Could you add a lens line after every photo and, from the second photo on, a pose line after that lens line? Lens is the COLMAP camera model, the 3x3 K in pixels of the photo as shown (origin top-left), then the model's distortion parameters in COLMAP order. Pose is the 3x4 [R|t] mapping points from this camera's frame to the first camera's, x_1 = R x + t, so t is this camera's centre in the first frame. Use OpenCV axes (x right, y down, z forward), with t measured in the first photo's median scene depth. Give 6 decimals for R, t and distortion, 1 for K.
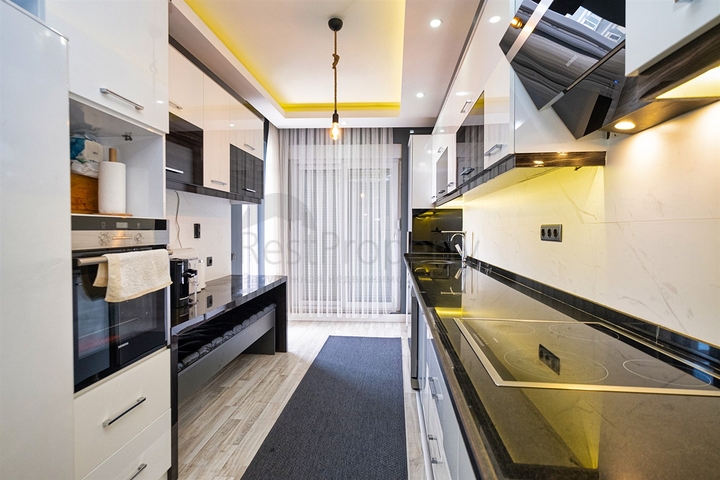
lens RADIAL K [[355.4, 0, 363.9], [0, 355.4, 234.9], [0, 0, 1]] dist [-0.004464, -0.000411]
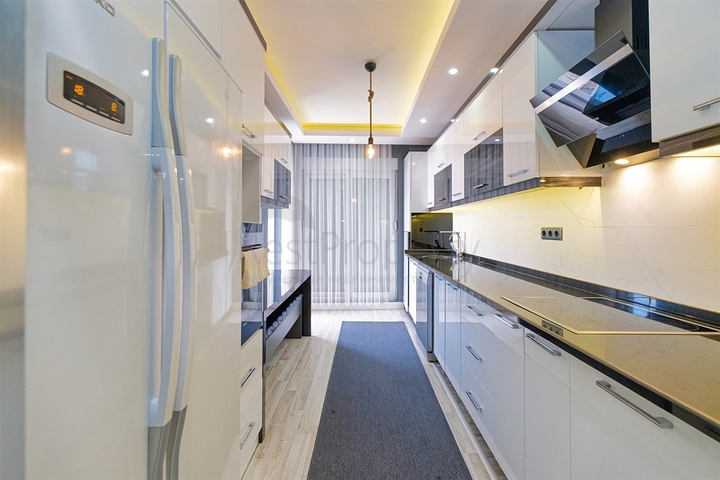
lens RADIAL K [[318.6, 0, 365.8], [0, 318.6, 223.2], [0, 0, 1]] dist [-0.004846, 0.001983]
pose [[0.996243, 0.000093, 0.086604, -0.139589], [0.002823, 0.999433, -0.033552, -0.003363], [-0.086558, 0.033670, 0.995678, -0.069300]]
